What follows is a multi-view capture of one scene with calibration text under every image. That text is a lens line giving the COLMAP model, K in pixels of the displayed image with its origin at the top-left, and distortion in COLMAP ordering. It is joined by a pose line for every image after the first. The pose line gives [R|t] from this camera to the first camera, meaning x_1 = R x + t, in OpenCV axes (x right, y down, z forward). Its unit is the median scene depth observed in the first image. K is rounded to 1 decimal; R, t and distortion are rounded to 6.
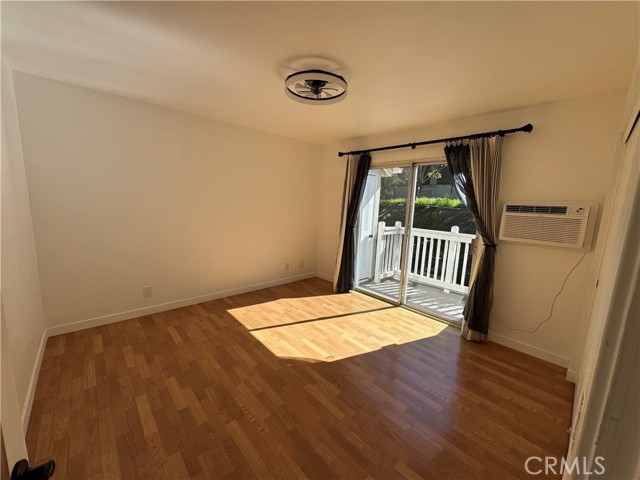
lens RADIAL K [[256.5, 0, 320.0], [0, 256.5, 240.0], [0, 0, 1]] dist [-0.001980, 0.000138]
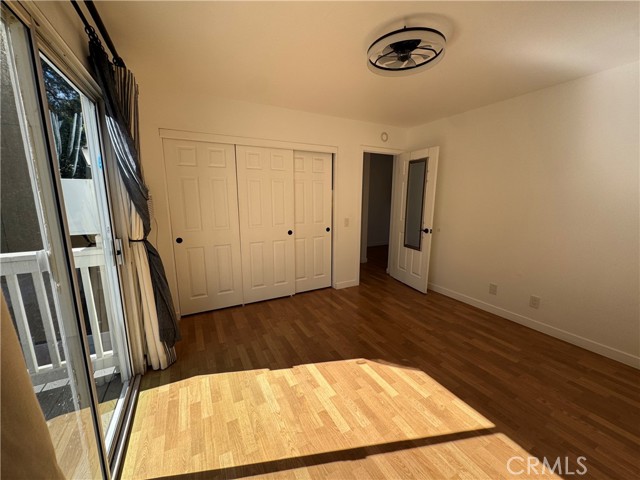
lens RADIAL K [[256.5, 0, 320.0], [0, 256.5, 240.0], [0, 0, 1]] dist [-0.001980, 0.000138]
pose [[-0.964846, -0.089162, 0.247231, -0.007950], [-0.003057, 0.944438, 0.328674, -0.239782], [-0.262799, 0.316364, -0.911510, 1.679606]]
